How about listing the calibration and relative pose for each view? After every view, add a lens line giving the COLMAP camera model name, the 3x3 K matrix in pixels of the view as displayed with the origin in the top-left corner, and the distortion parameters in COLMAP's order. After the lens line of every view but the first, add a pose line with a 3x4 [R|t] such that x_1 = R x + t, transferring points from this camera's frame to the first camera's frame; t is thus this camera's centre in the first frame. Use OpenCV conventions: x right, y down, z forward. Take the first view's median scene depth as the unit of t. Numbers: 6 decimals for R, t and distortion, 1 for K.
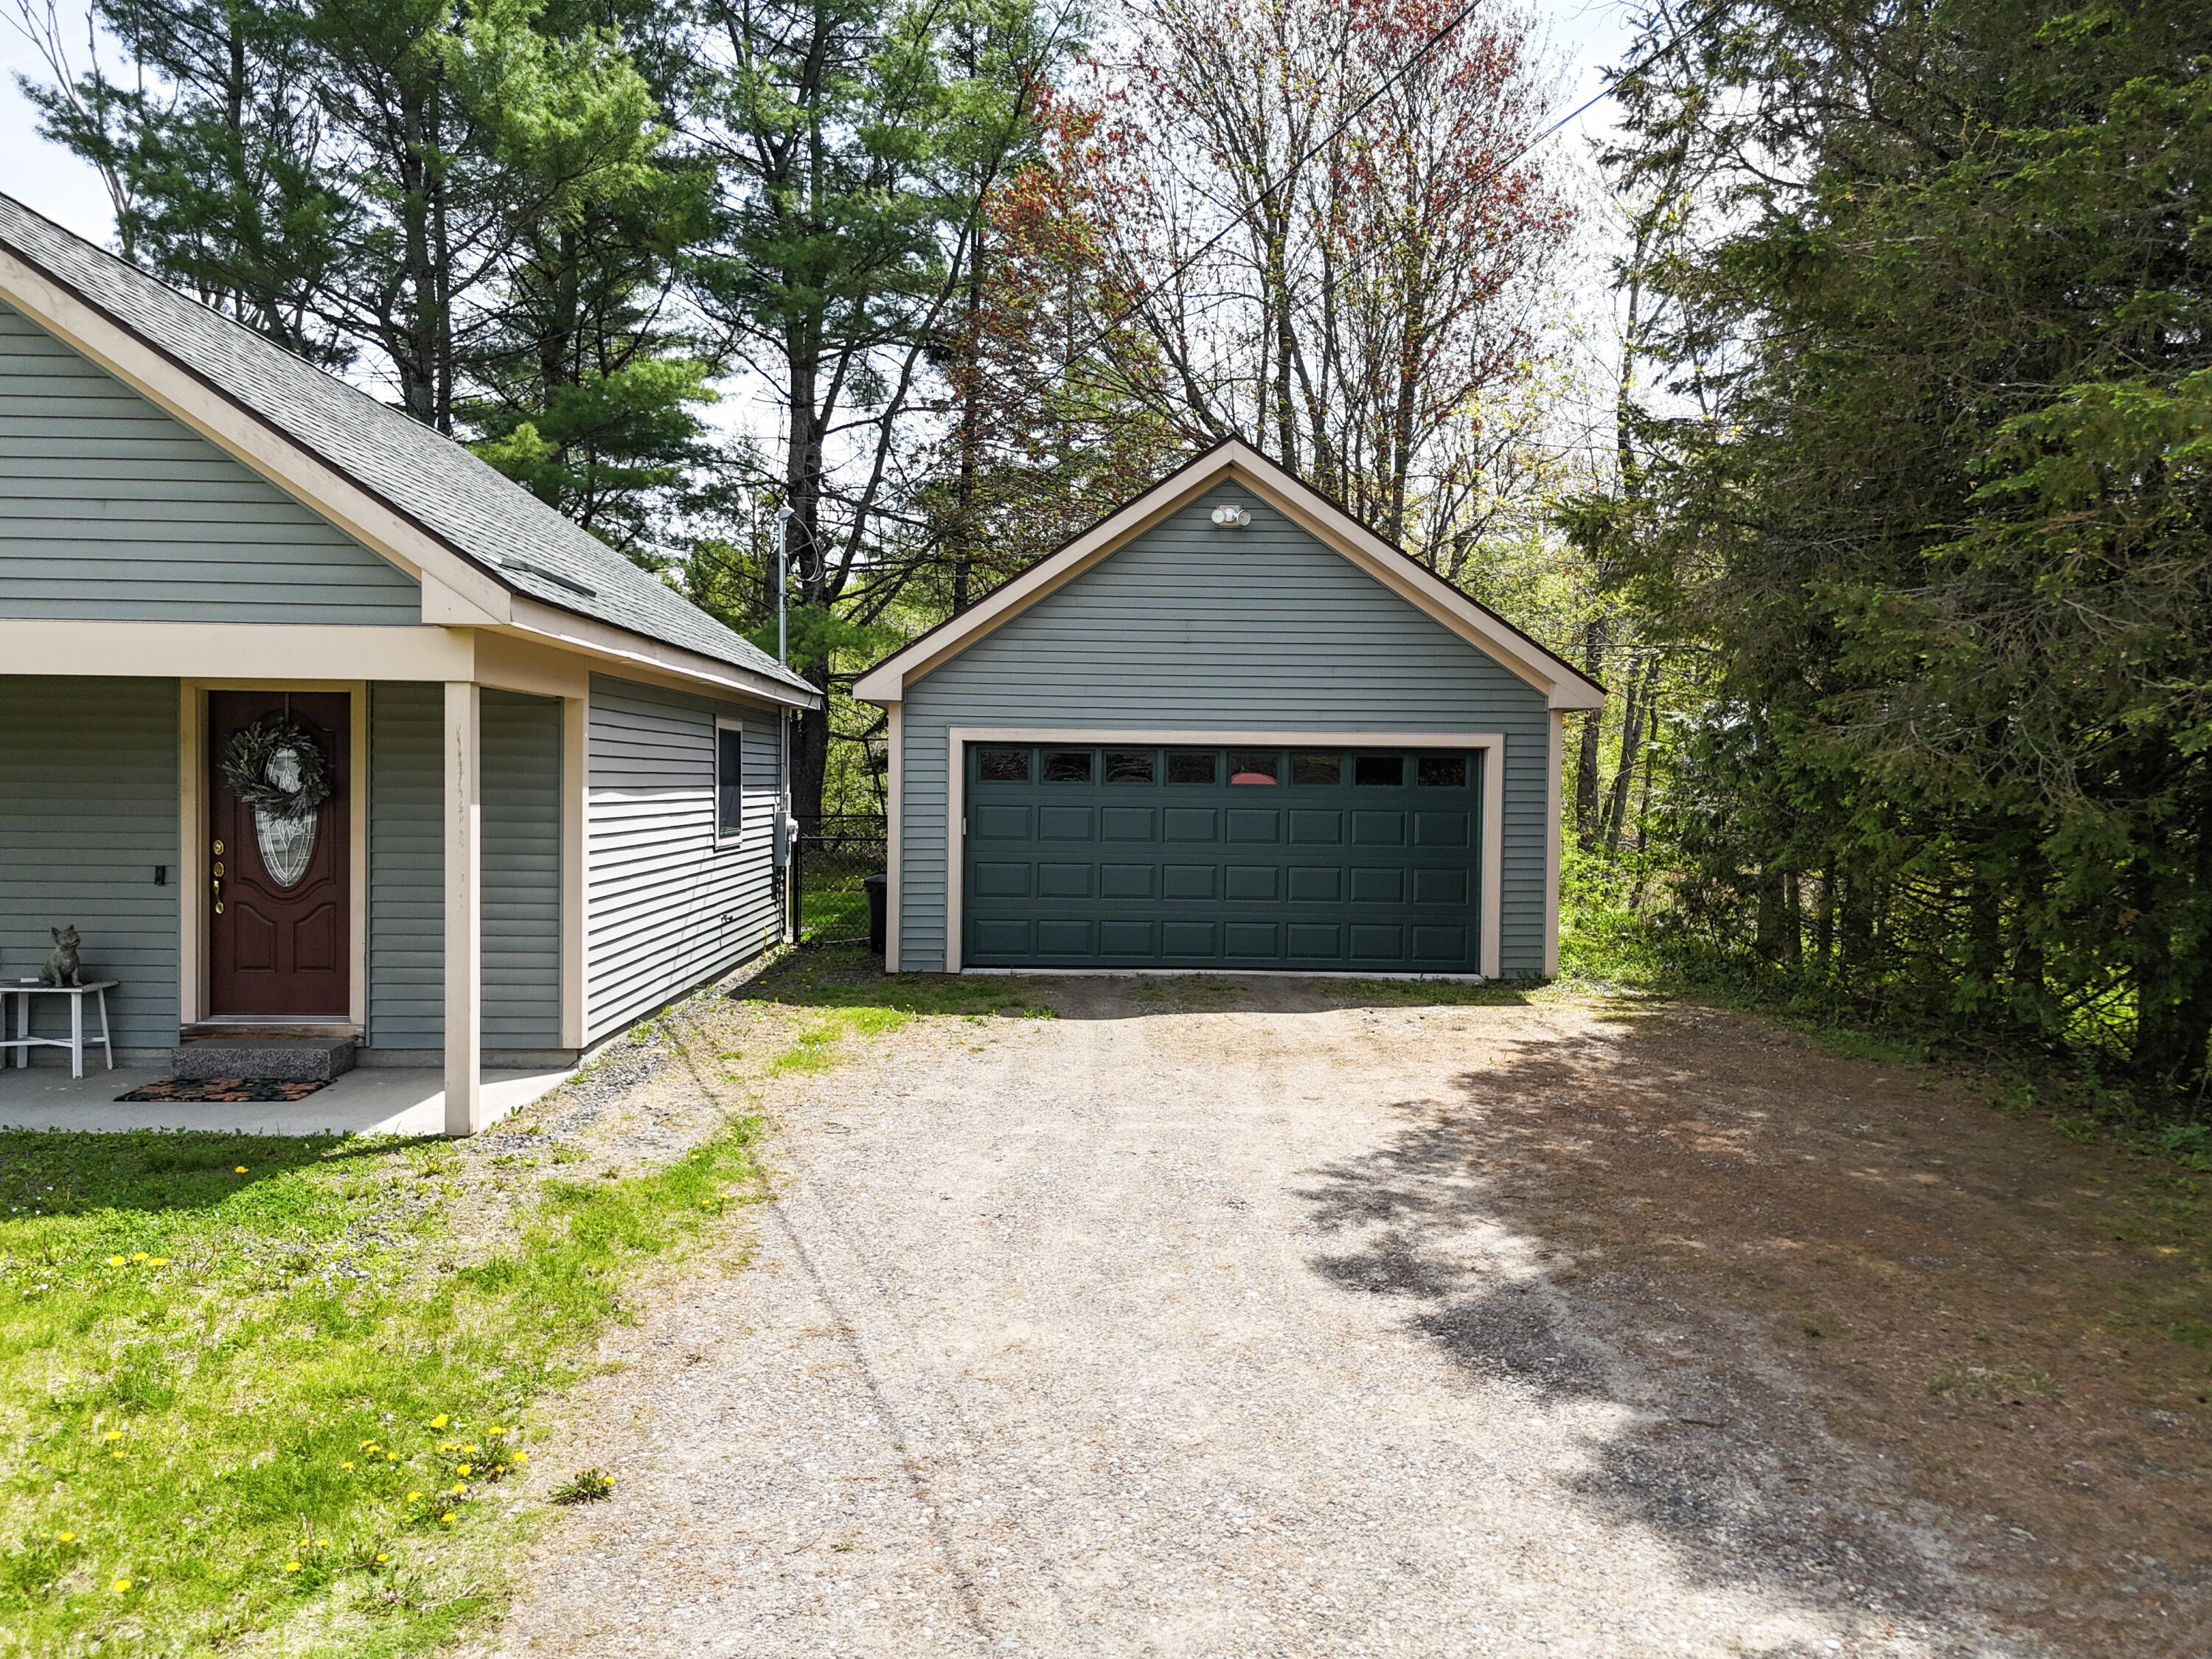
lens RADIAL K [[1651.0, 0, 1108.7], [0, 1651.0, 844.1], [0, 0, 1]] dist [0.042260, -0.029054]
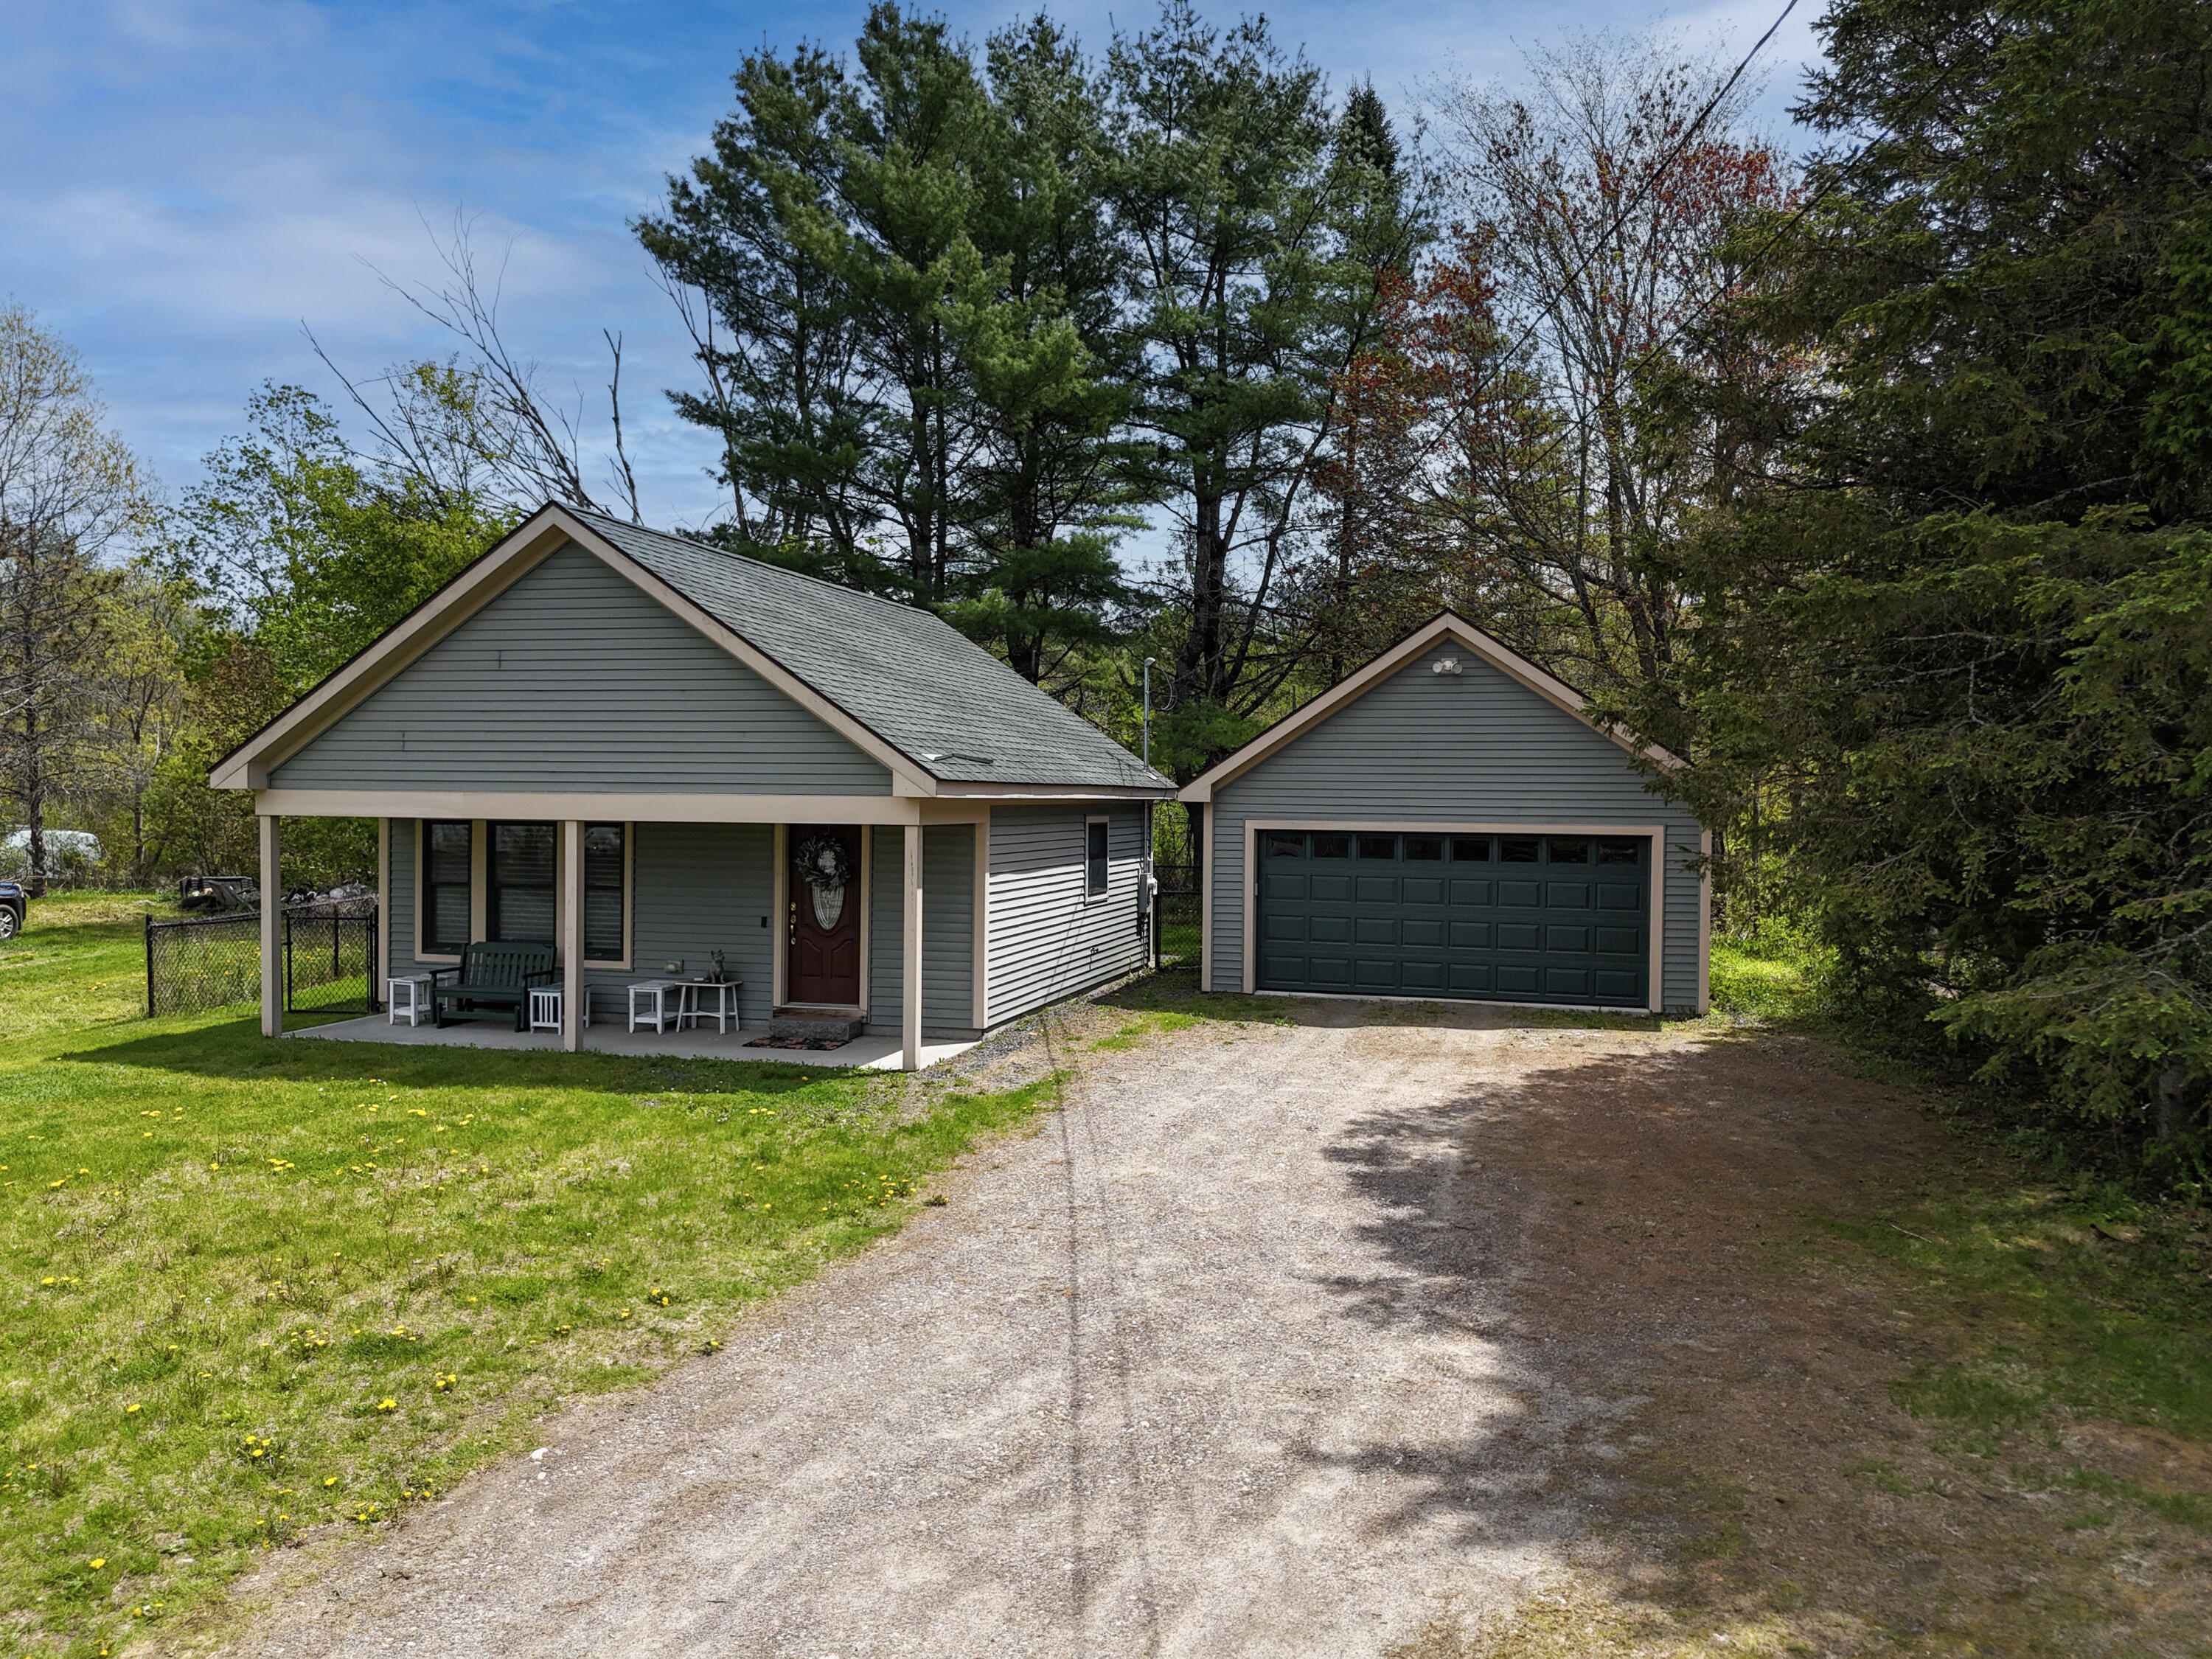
lens RADIAL K [[1779.7, 0, 1095.4], [0, 1779.7, 816.9], [0, 0, 1]] dist [0.131764, -0.003539]
pose [[0.951873, 0.001334, -0.306488, 0.345780], [-0.007781, 0.999773, -0.019814, -0.057356], [0.306392, 0.021246, 0.951668, -0.695510]]
